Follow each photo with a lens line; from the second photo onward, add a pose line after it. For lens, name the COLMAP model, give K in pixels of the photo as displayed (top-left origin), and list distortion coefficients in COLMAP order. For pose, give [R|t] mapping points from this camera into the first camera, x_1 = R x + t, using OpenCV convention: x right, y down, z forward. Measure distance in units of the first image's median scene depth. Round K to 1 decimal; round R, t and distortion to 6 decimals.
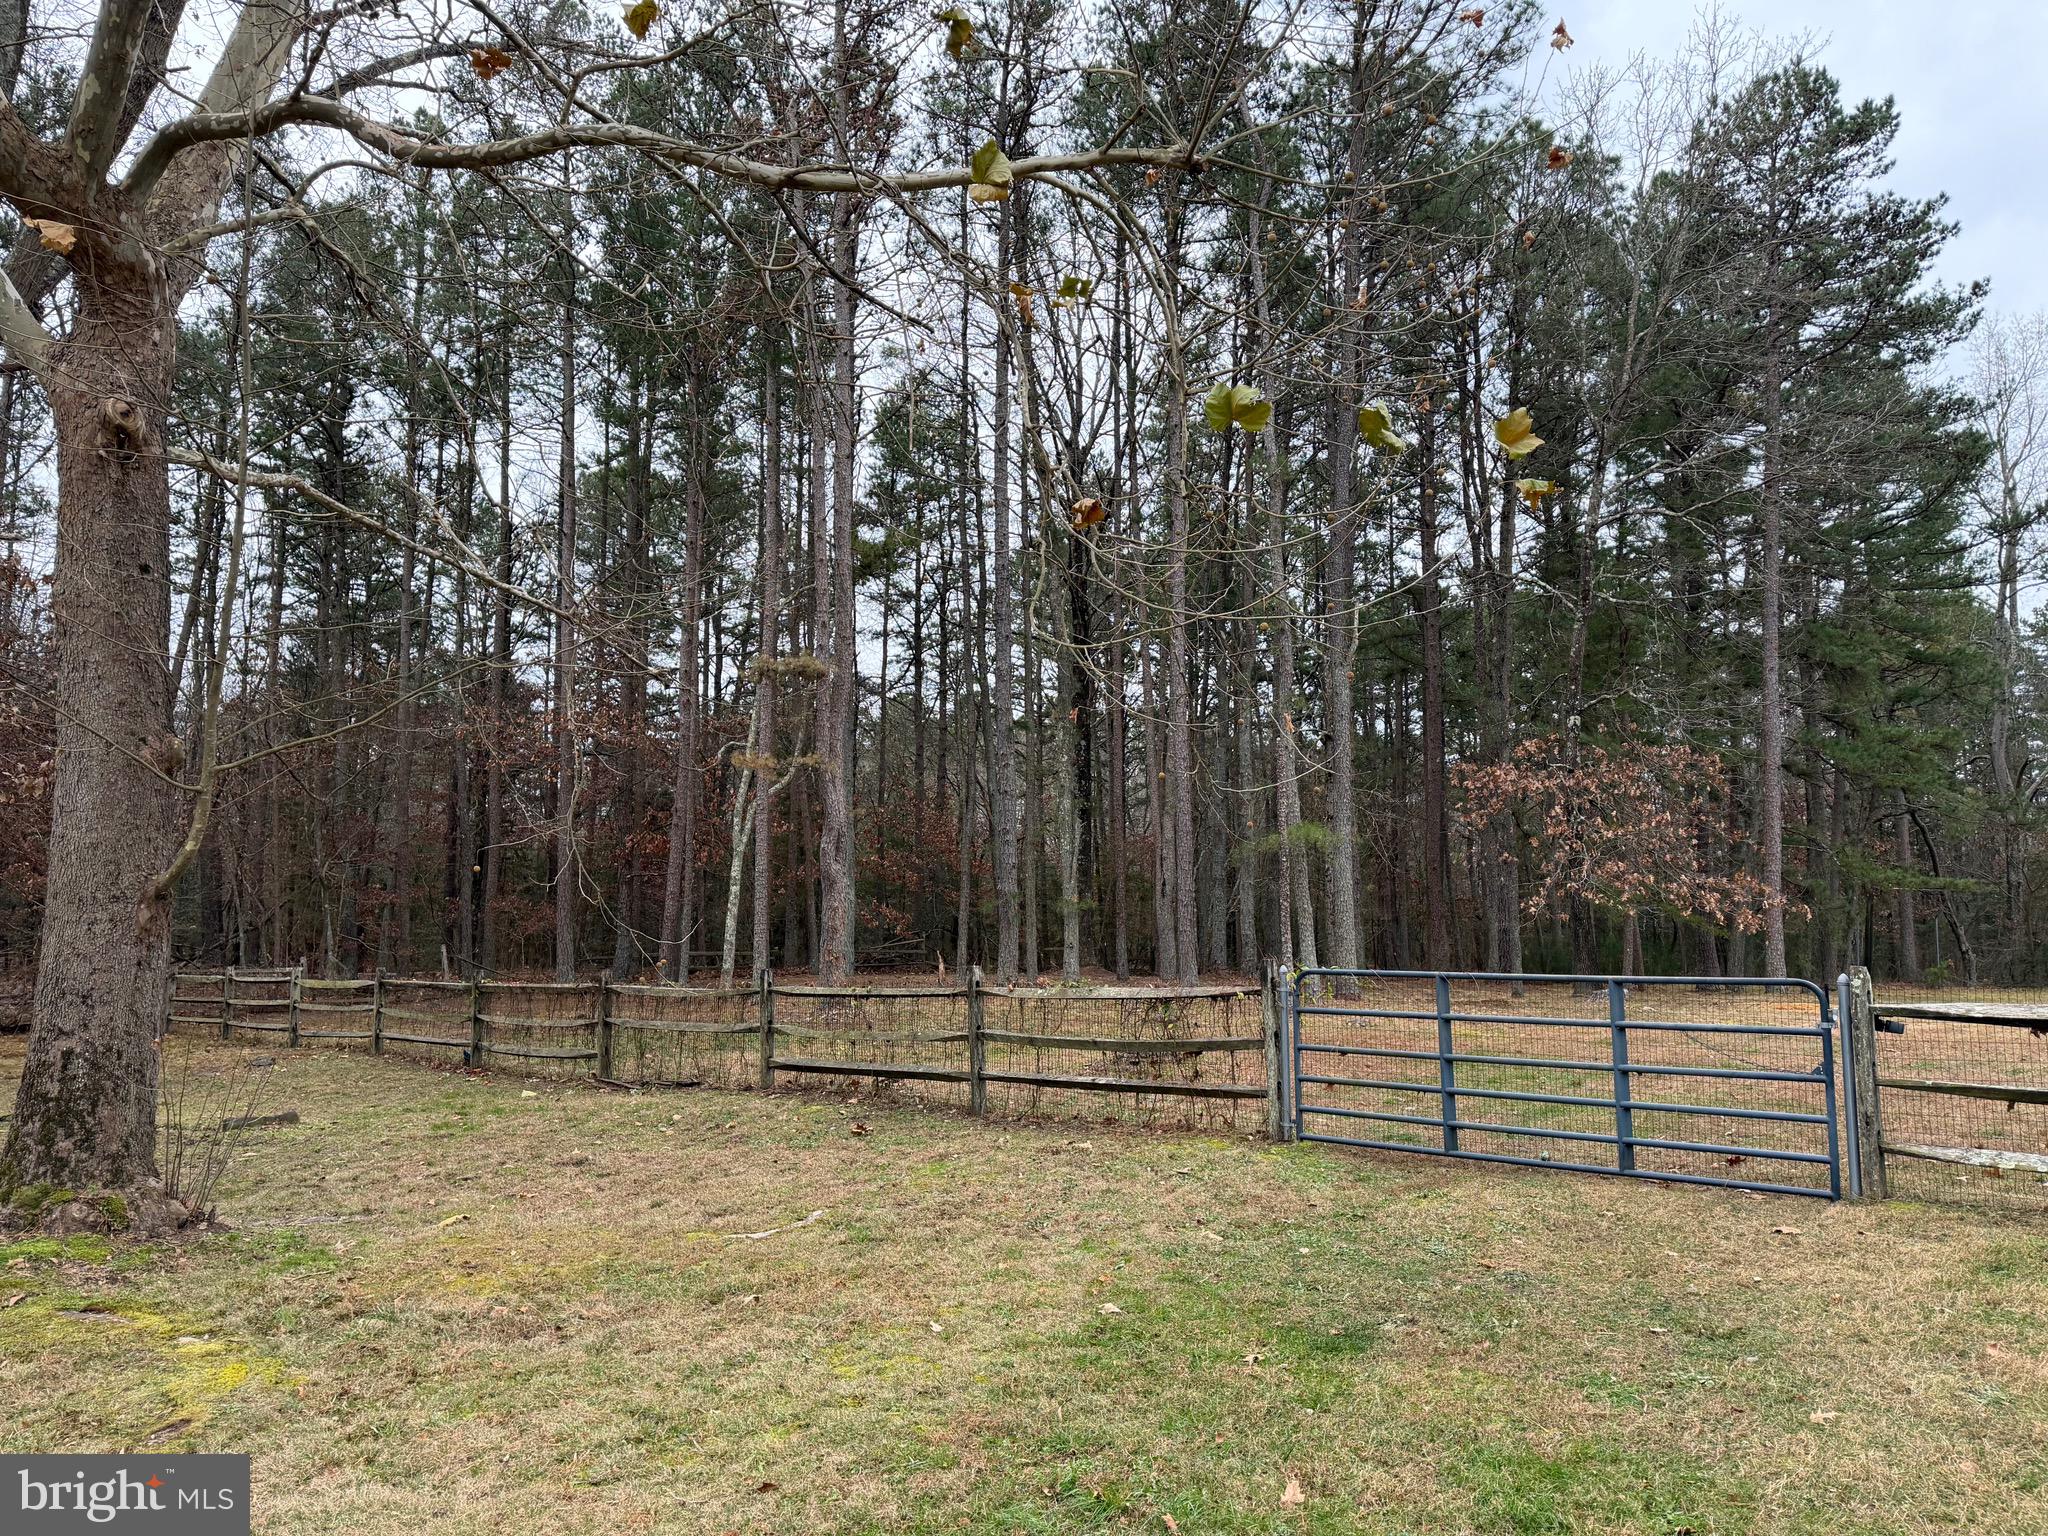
lens RADIAL K [[1472.6, 0, 1069.7], [0, 1472.6, 770.2], [0, 0, 1]] dist [0.058546, -0.089184]
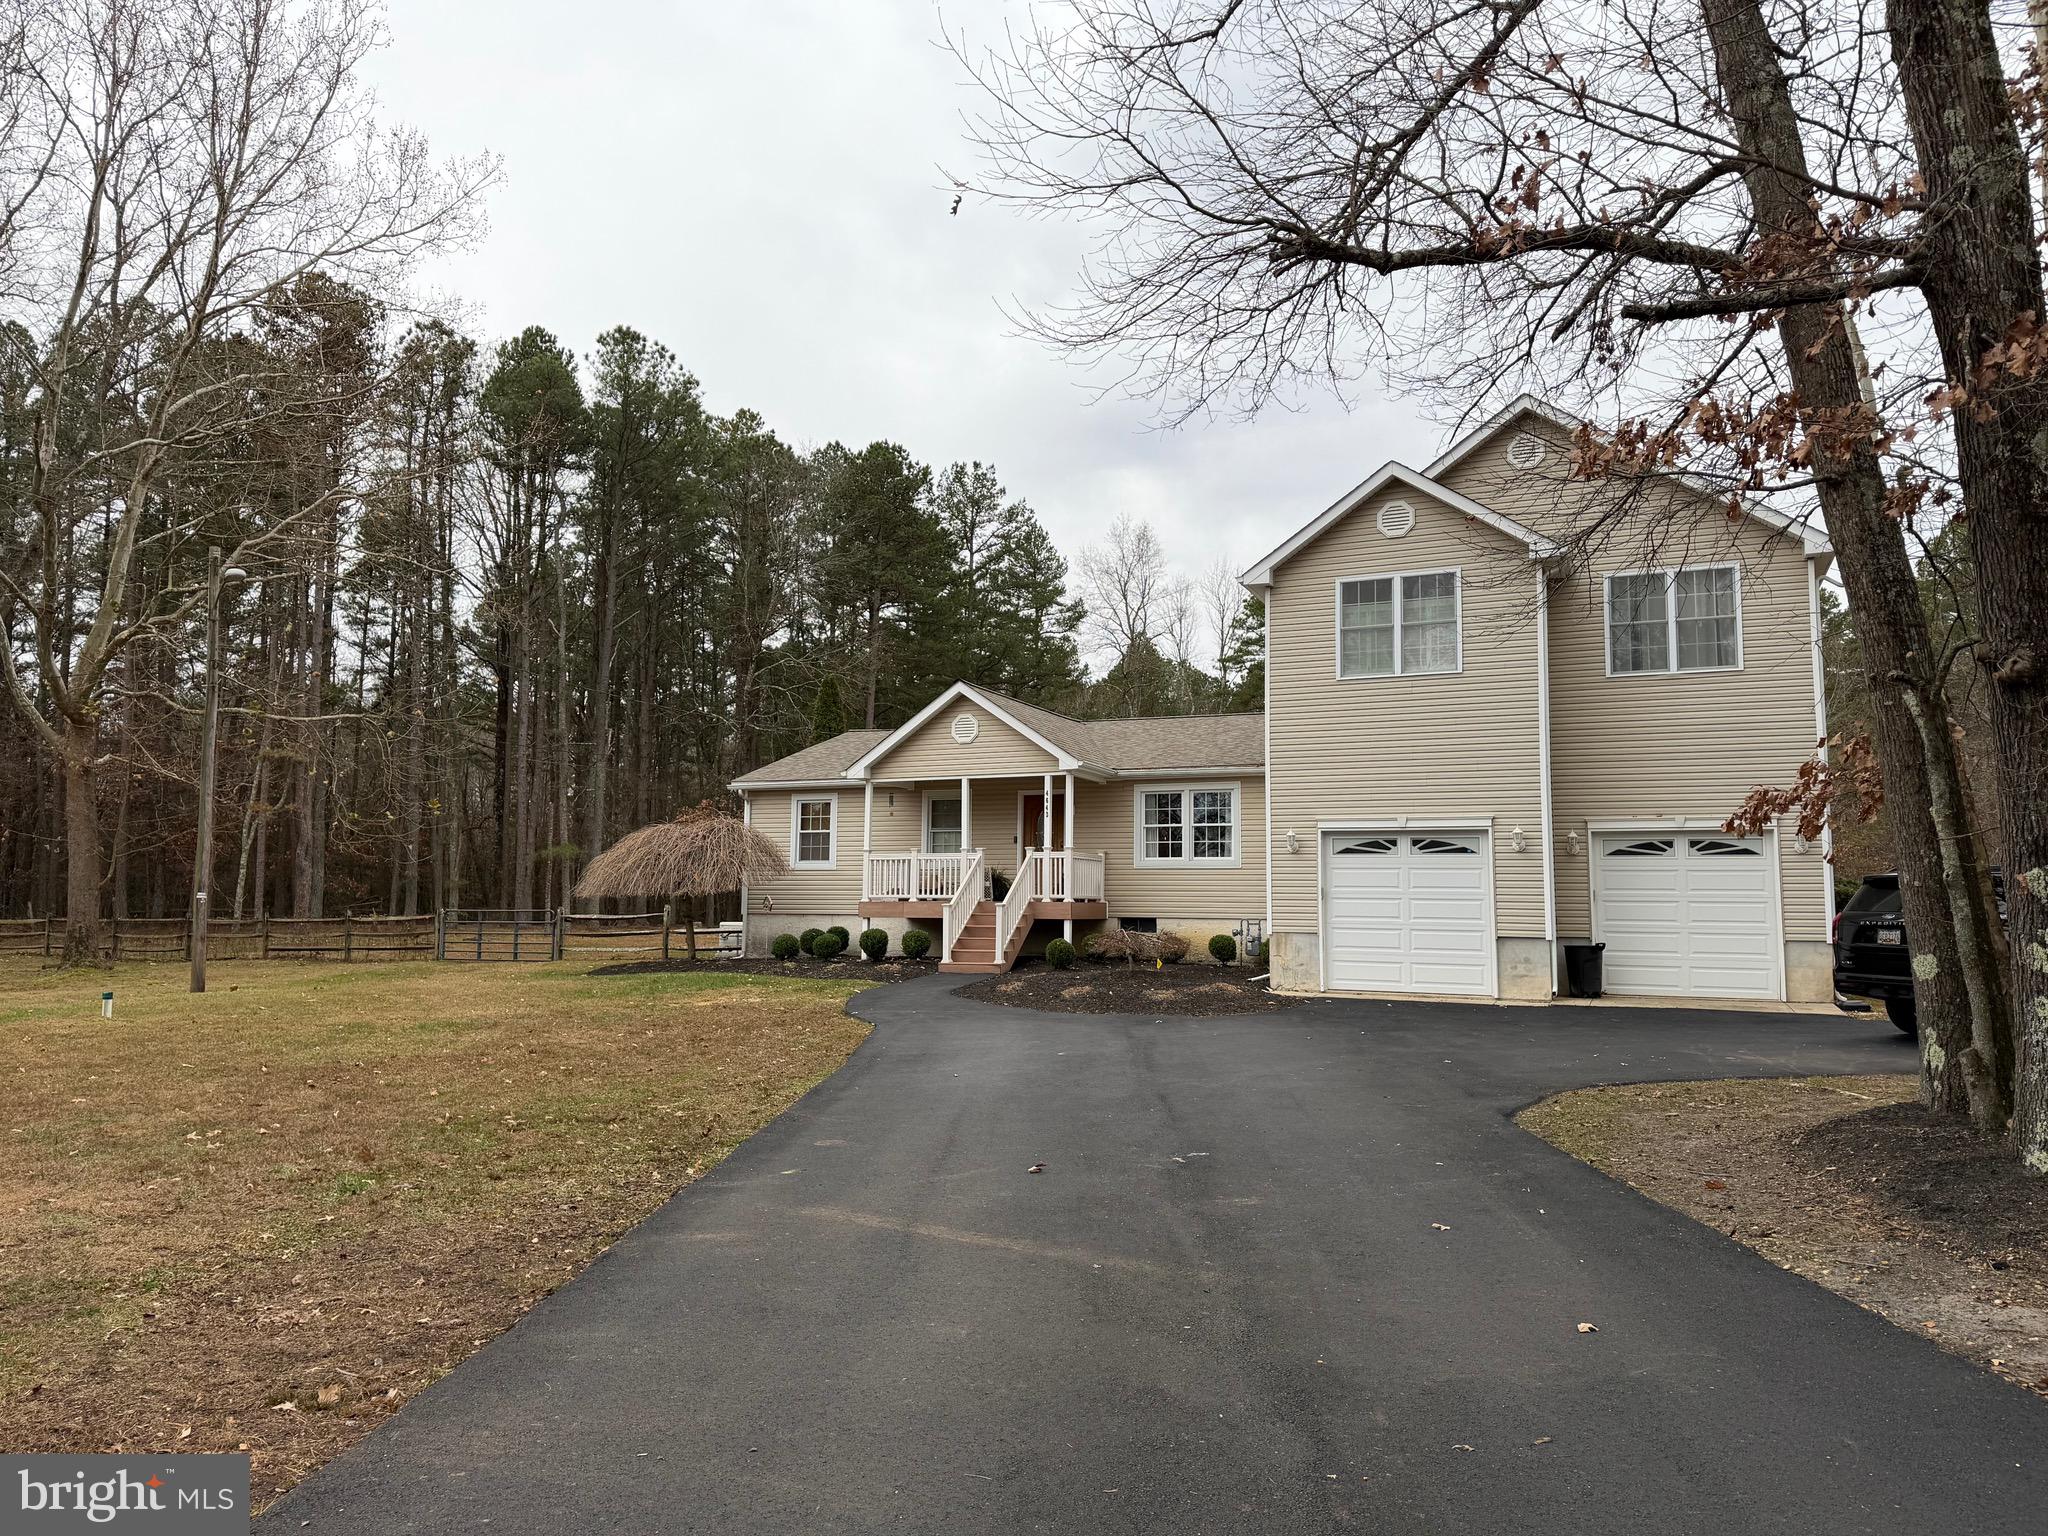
lens RADIAL K [[1446.3, 0, 1018.0], [0, 1446.3, 772.7], [0, 0, 1]] dist [0.053730, -0.047965]
pose [[0.960884, 0.027240, 0.275608, 0.169319], [-0.034785, 0.999141, 0.022523, -0.103583], [-0.274757, -0.031229, 0.961006, -0.885218]]
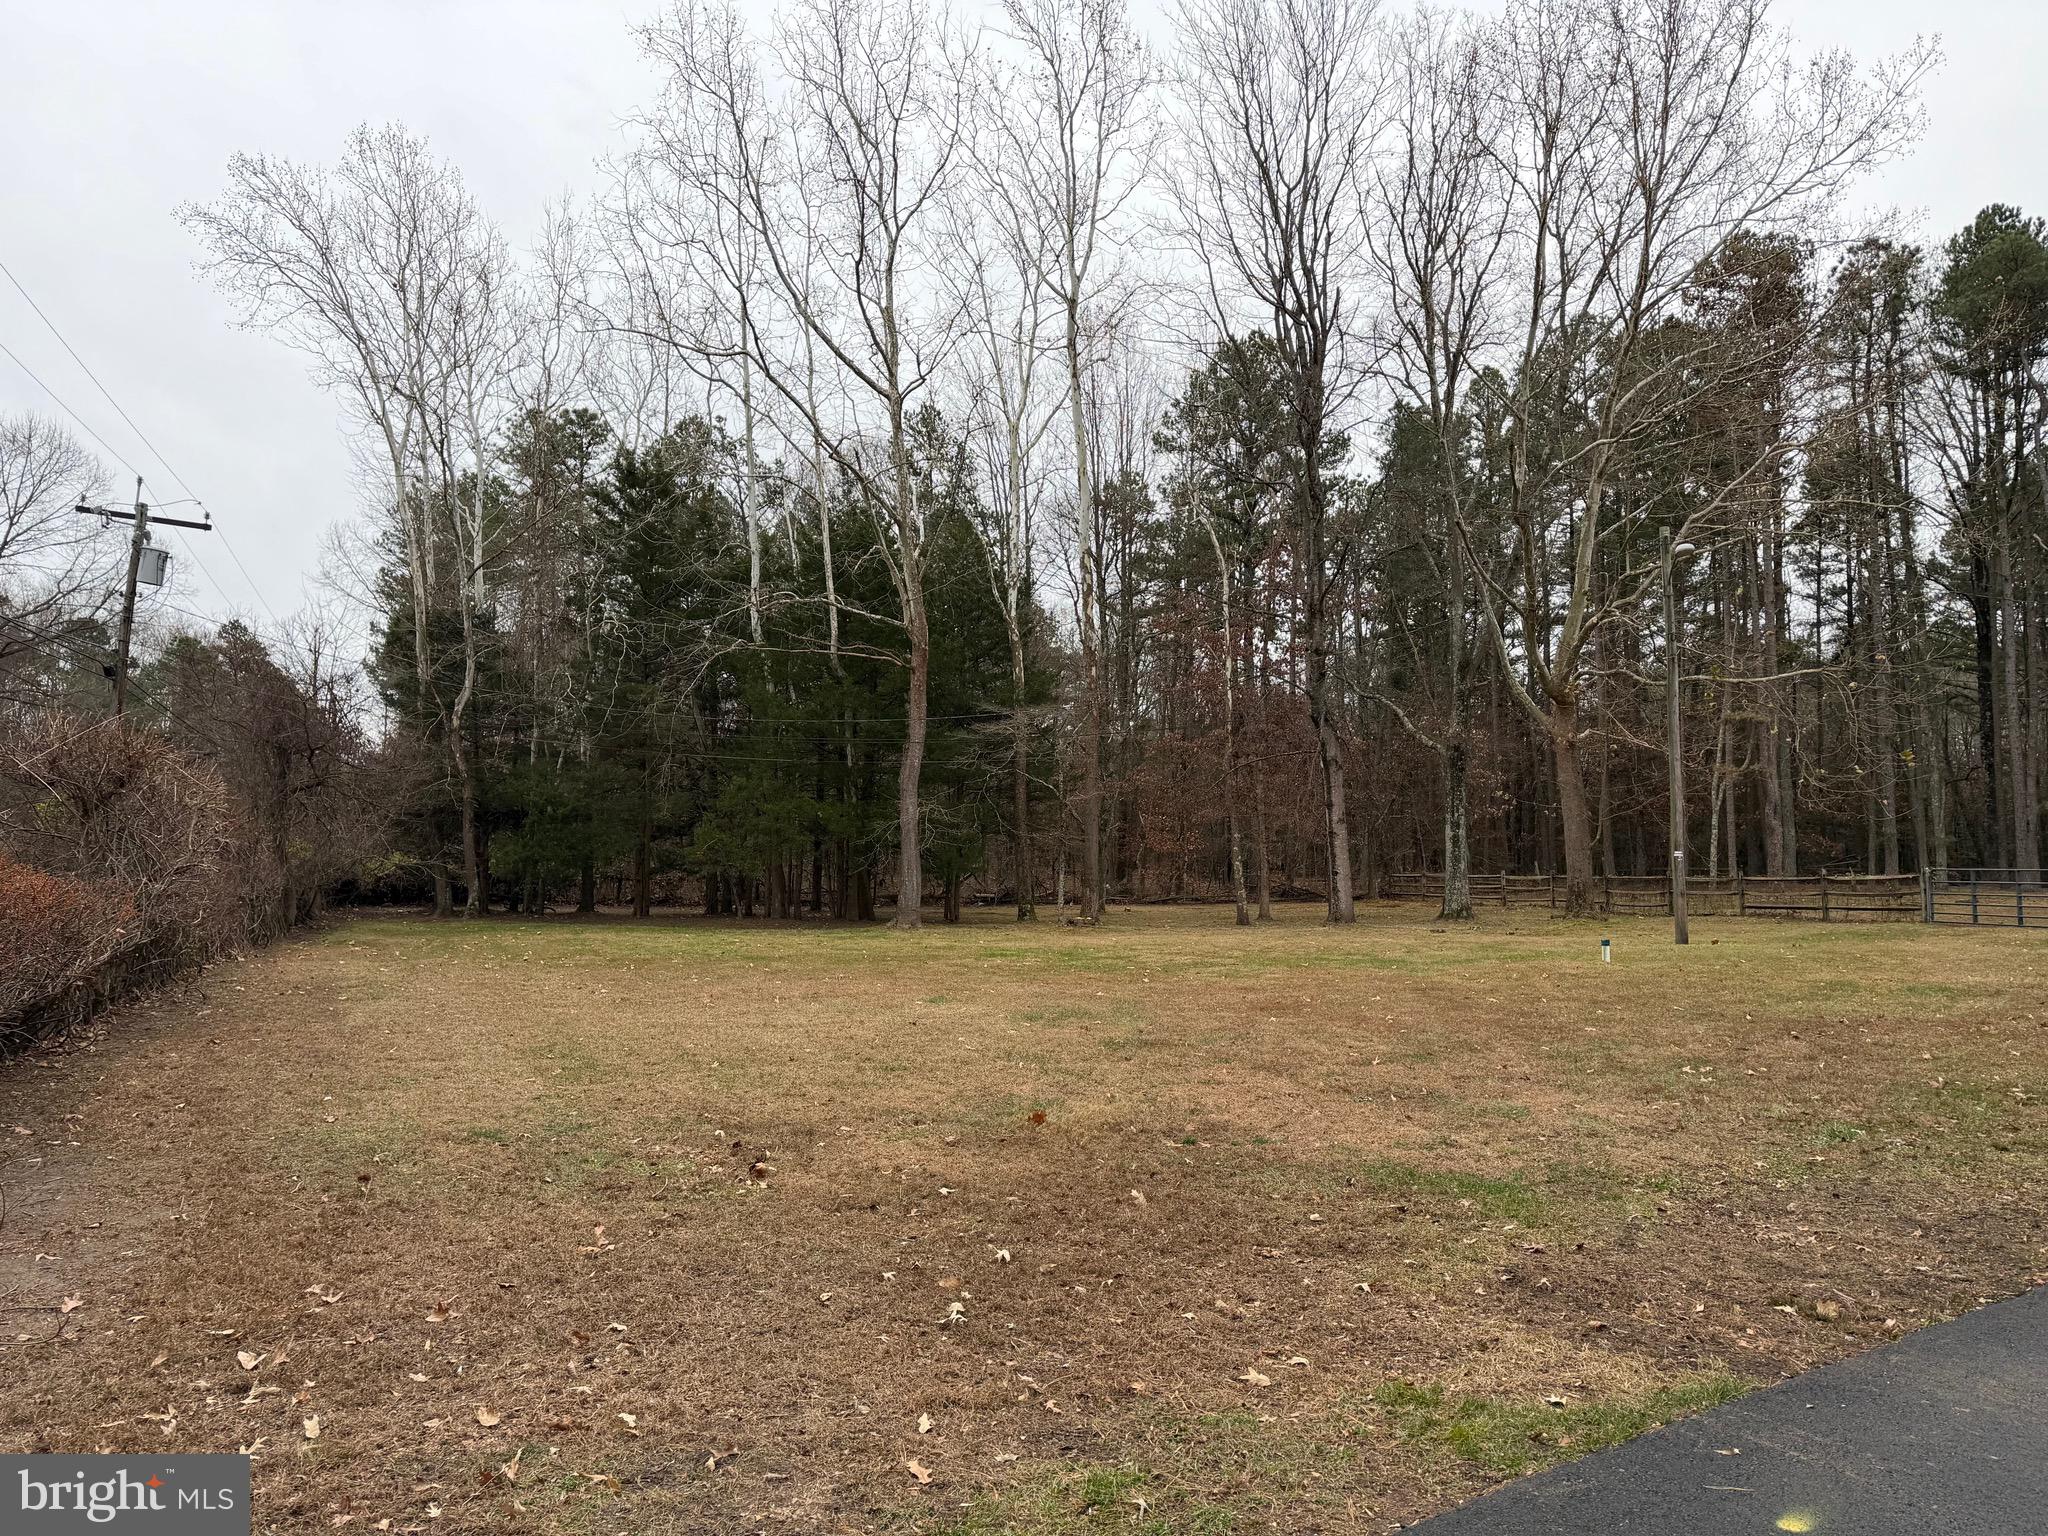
lens RADIAL K [[1446.3, 0, 1018.0], [0, 1446.3, 772.7], [0, 0, 1]] dist [0.053730, -0.047965]
pose [[0.795048, -0.039370, -0.605267, 0.175894], [0.072357, 0.996921, 0.030200, -0.104311], [0.602215, -0.067806, 0.795449, -0.908558]]
